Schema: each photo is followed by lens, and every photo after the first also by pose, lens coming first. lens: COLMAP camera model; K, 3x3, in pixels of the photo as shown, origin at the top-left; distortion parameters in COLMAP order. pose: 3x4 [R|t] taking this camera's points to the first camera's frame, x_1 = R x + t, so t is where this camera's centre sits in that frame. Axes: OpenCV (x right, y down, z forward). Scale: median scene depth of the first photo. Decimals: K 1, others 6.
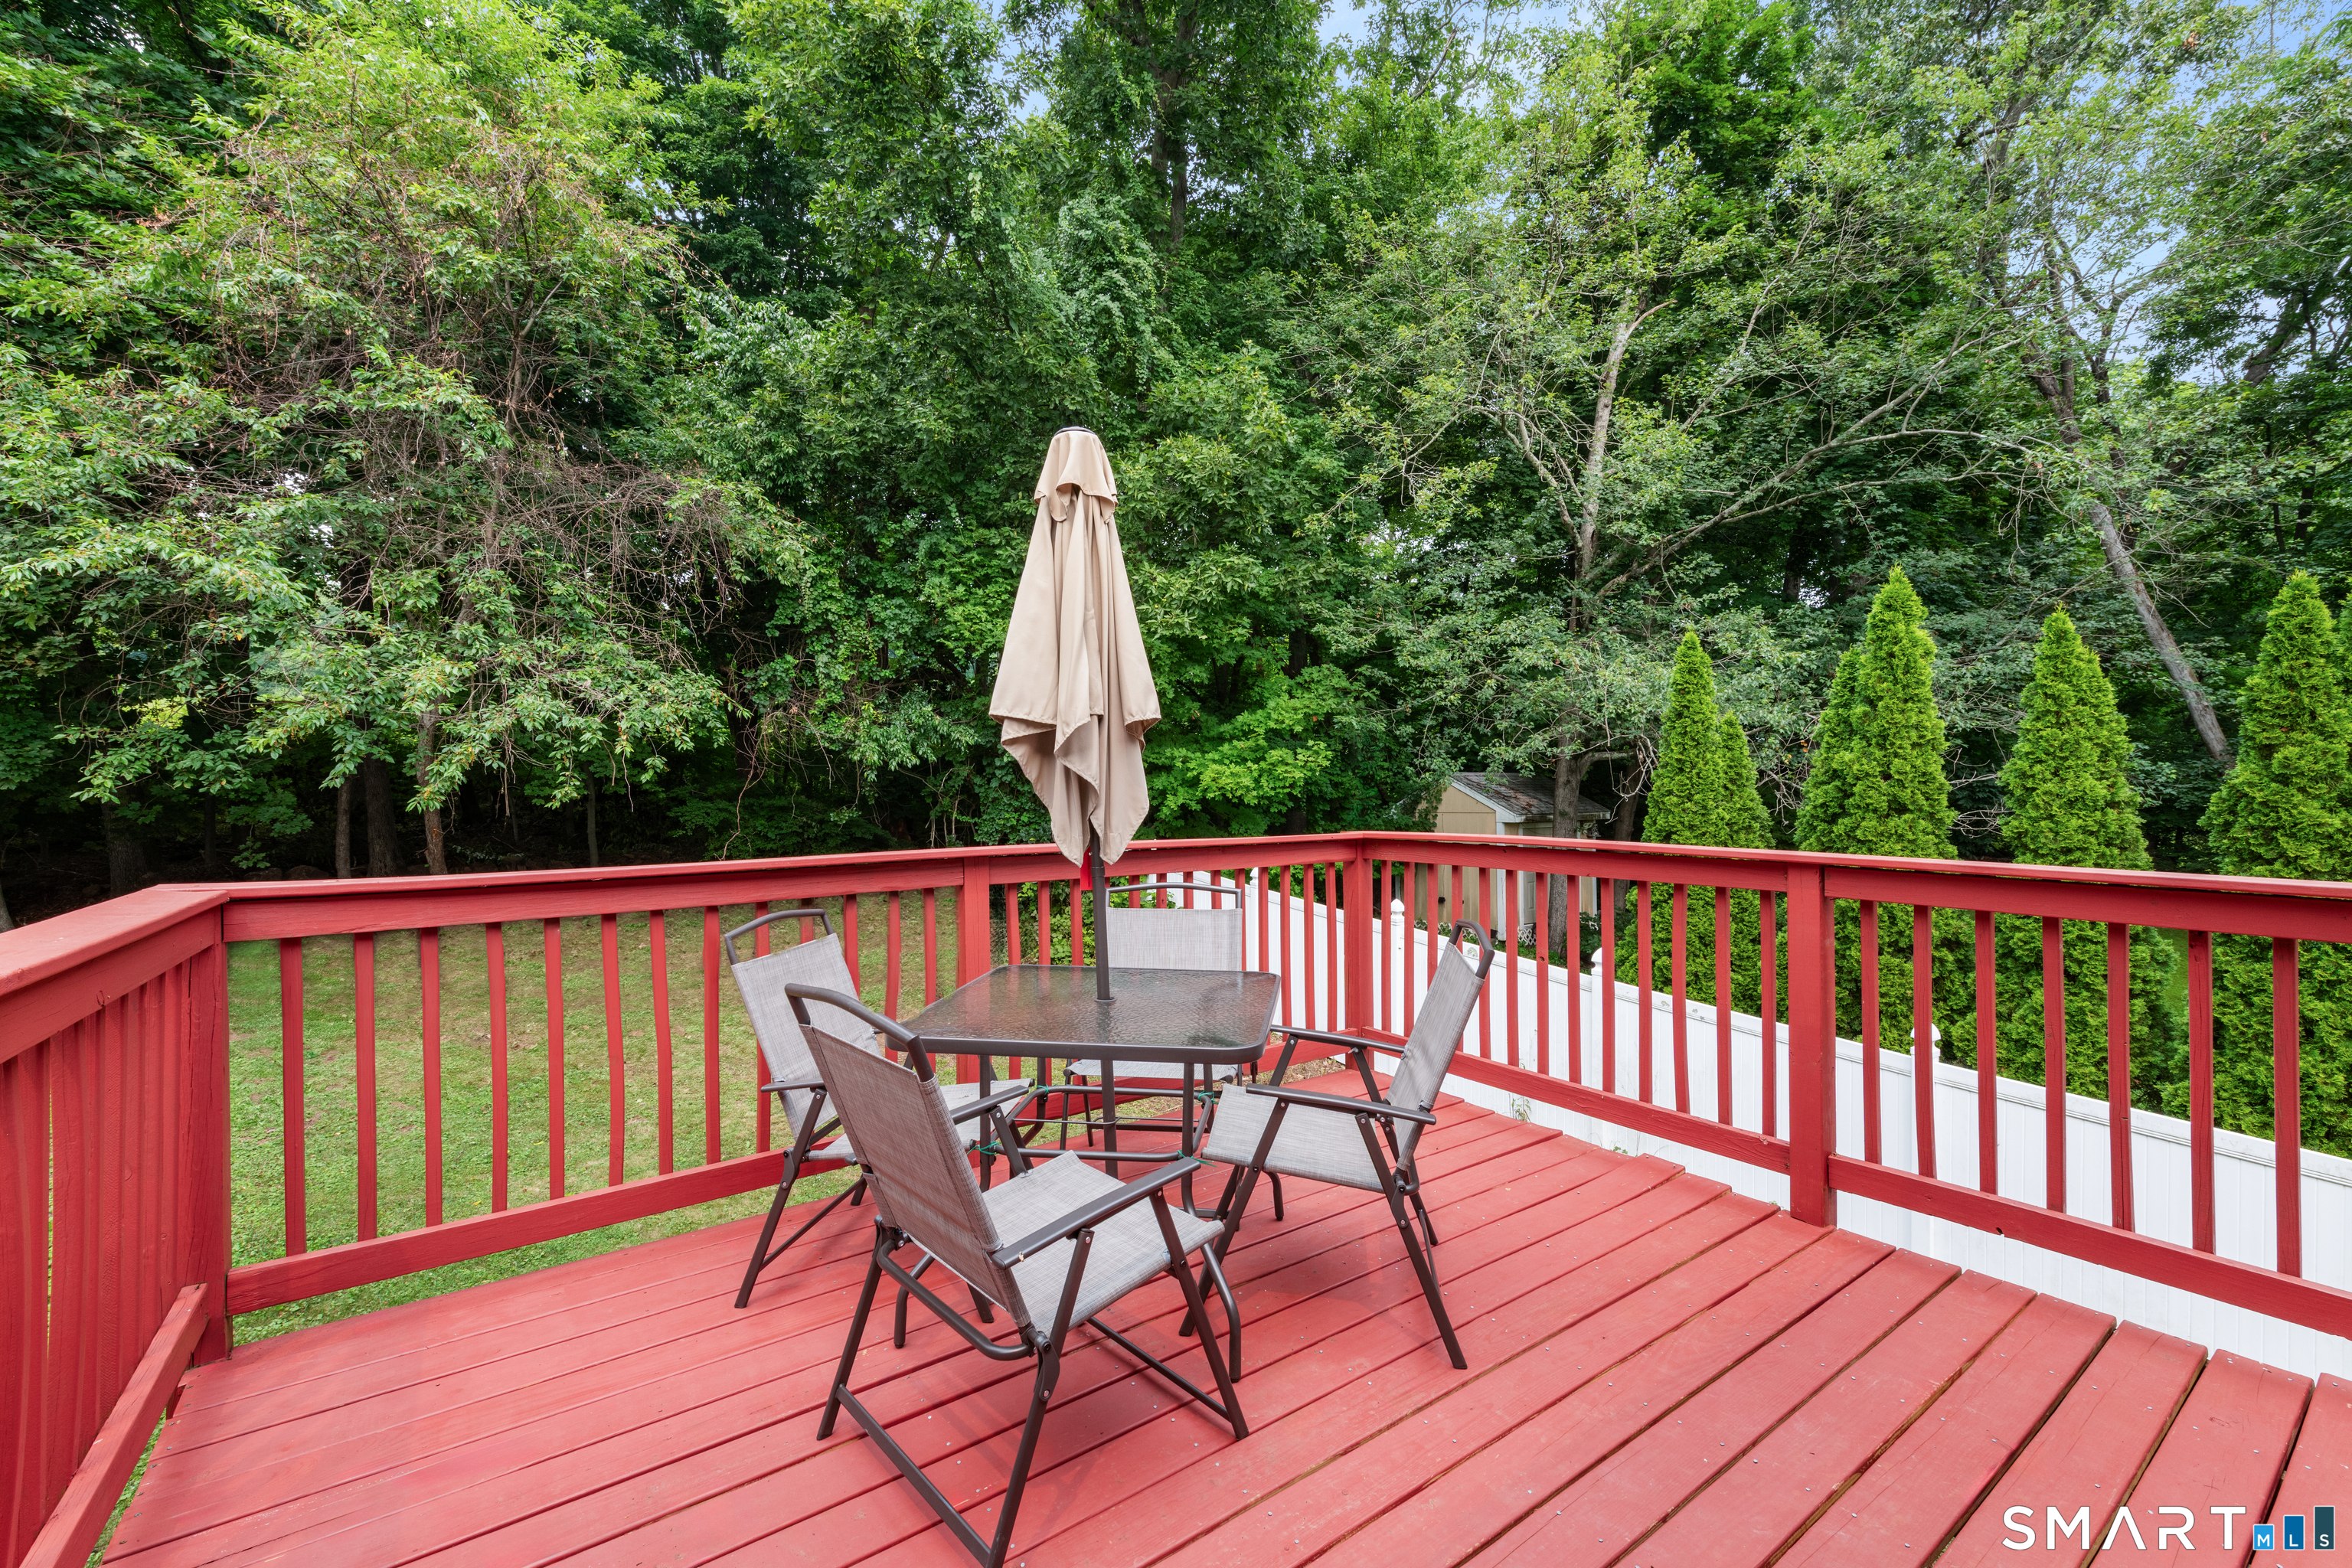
lens RADIAL K [[962.7, 0, 1176.0], [0, 962.7, 784.0], [0, 0, 1]] dist [0.017160, 0.000040]
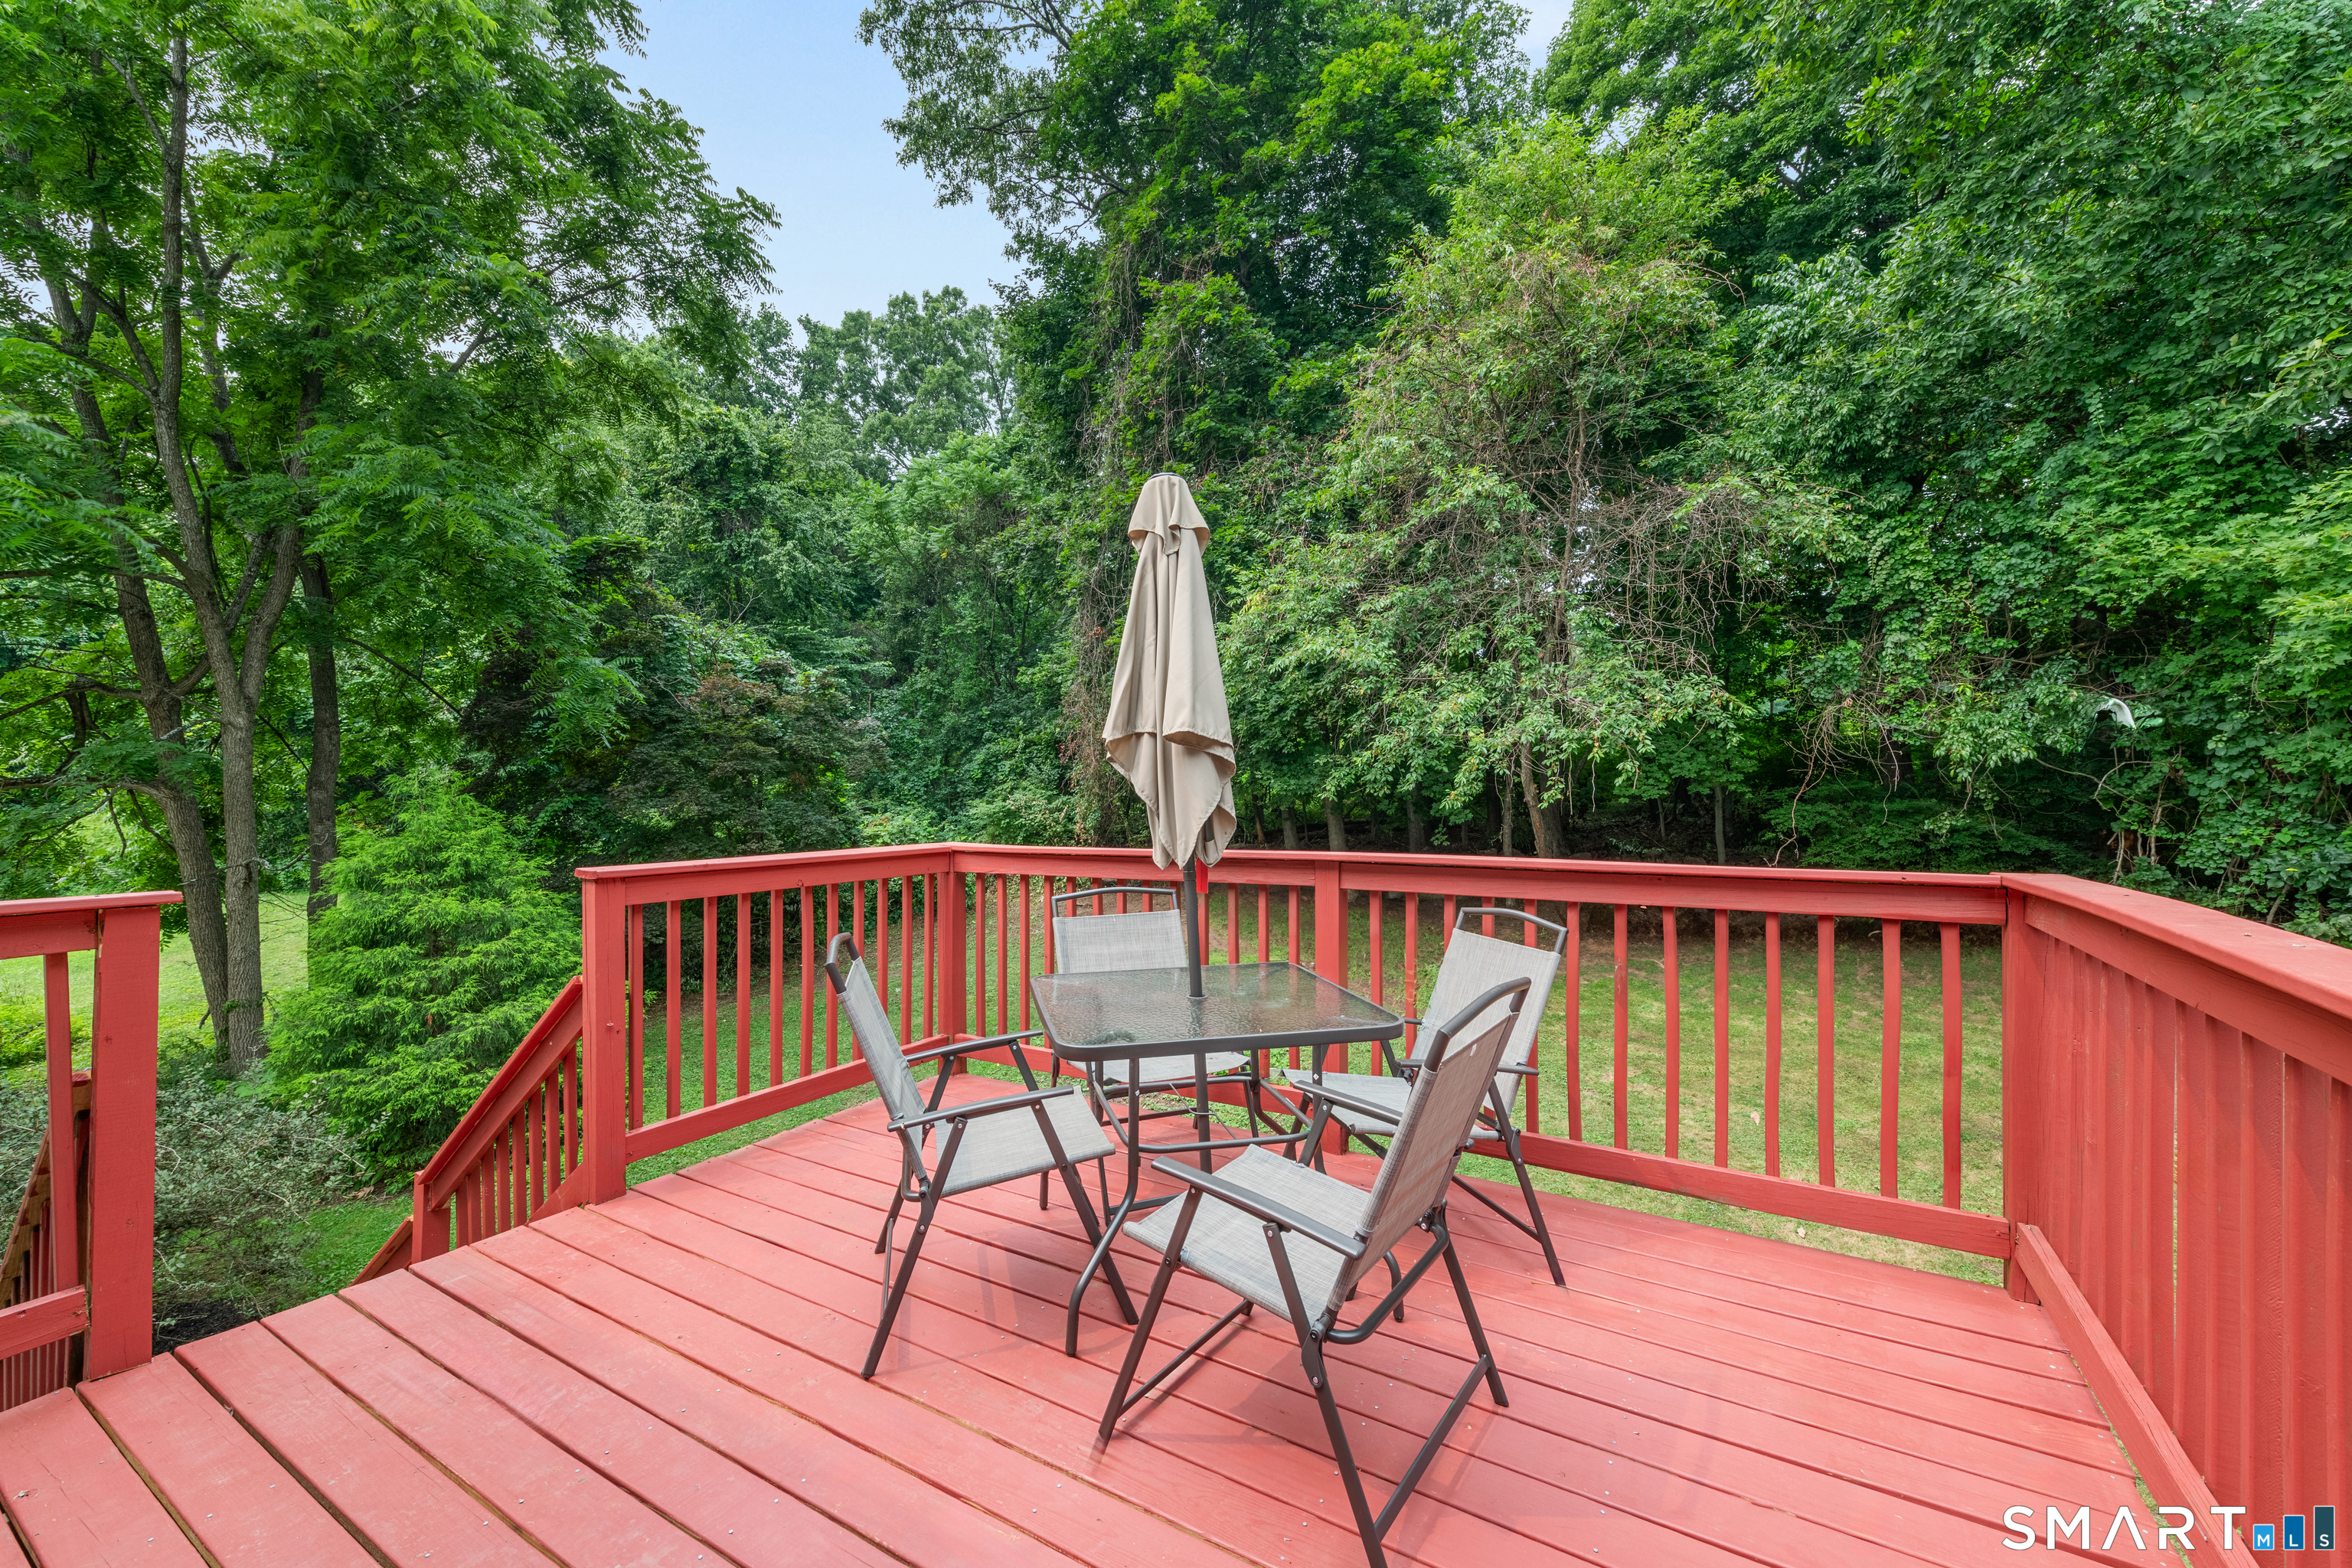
lens RADIAL K [[939.3, 0, 1176.0], [0, 939.3, 784.0], [0, 0, 1]] dist [0.000839, 0.000099]
pose [[0.380907, -0.006921, -0.924588, 0.158070], [0.007058, 0.999965, -0.004578, -0.001831], [0.924587, -0.004782, 0.380942, 0.098132]]
